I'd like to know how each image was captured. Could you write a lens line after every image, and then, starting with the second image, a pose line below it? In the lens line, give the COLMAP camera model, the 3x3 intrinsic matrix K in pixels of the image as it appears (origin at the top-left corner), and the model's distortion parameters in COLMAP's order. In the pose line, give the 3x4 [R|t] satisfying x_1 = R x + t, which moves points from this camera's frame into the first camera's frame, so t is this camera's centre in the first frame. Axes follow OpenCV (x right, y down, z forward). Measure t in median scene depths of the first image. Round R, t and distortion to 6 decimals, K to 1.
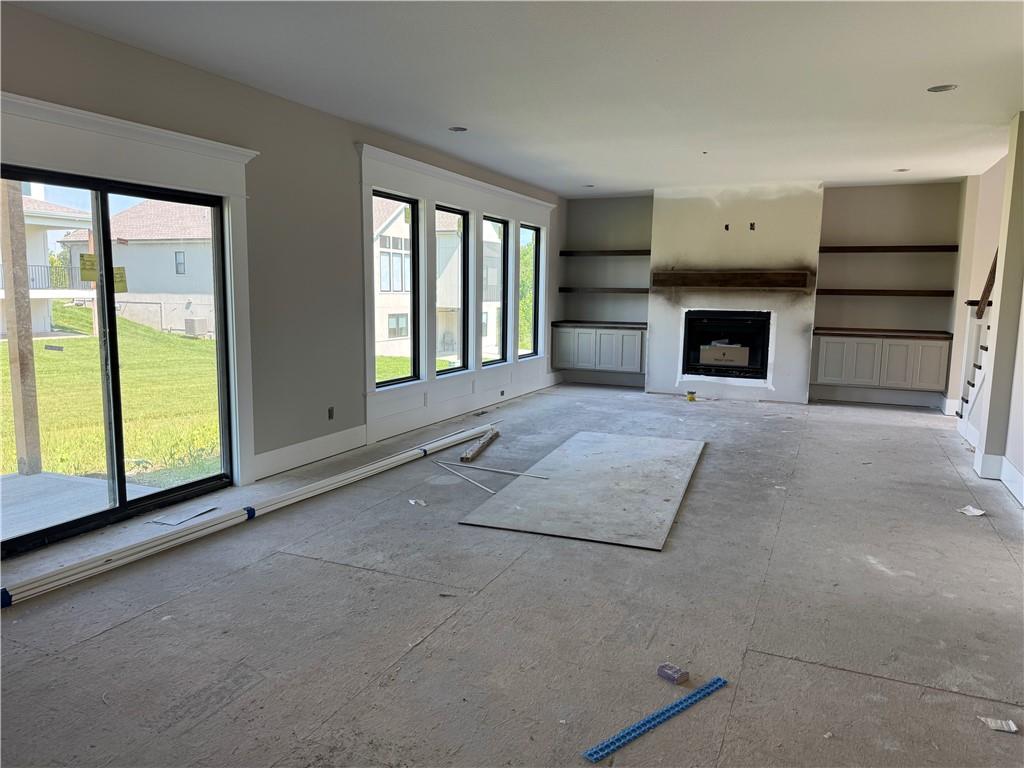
lens RADIAL K [[705.6, 0, 518.7], [0, 705.6, 383.5], [0, 0, 1]] dist [0.143234, -0.235714]
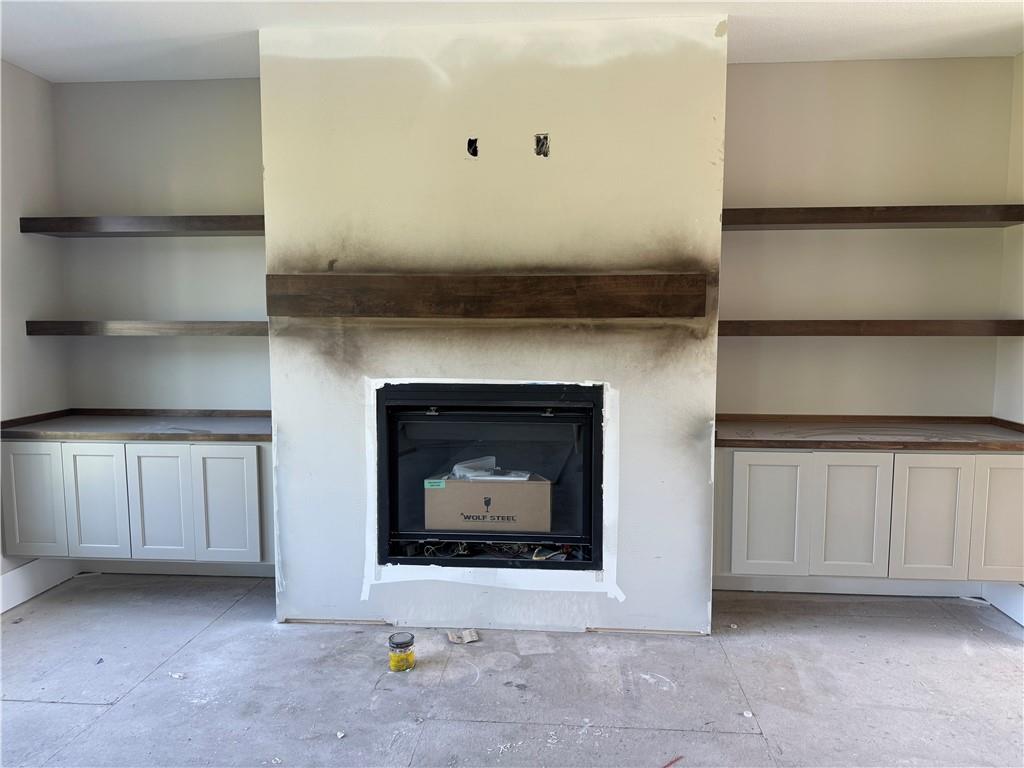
lens RADIAL K [[705.6, 0, 518.7], [0, 705.6, 383.5], [0, 0, 1]] dist [0.143234, -0.235714]
pose [[0.939900, -0.045854, 0.338356, 0.185870], [0.058994, 0.997847, -0.028648, -0.090829], [-0.336314, 0.046887, 0.940582, 0.660242]]
